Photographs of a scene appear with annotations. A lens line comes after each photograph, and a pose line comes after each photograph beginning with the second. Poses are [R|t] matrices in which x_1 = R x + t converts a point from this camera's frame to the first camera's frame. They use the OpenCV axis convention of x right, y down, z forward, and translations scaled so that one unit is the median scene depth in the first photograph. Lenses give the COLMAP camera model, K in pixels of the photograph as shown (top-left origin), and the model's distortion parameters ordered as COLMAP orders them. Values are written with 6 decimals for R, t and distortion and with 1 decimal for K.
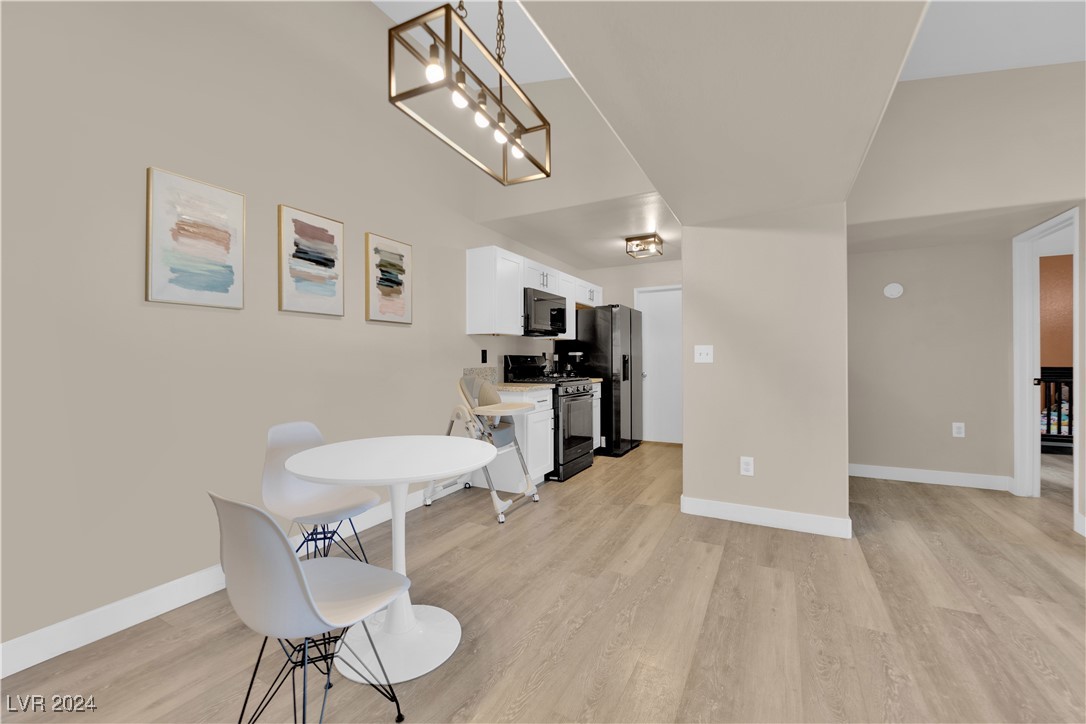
lens RADIAL K [[436.0, 0, 542.4], [0, 436.0, 359.0], [0, 0, 1]] dist [-0.013983, -0.000877]
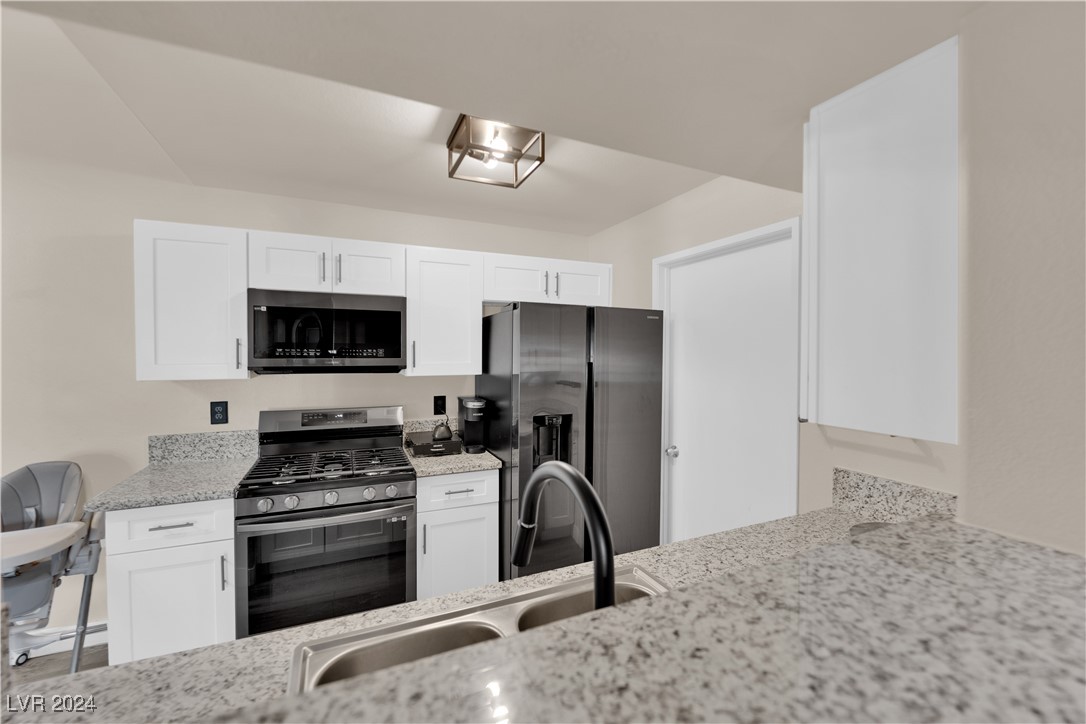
lens RADIAL K [[436.0, 0, 542.4], [0, 436.0, 359.0], [0, 0, 1]] dist [-0.013983, -0.000877]
pose [[0.796866, 0.019205, -0.603851, 0.764033], [-0.009138, 0.999763, 0.019737, -0.127616], [0.604087, -0.010210, 0.796853, 1.094974]]
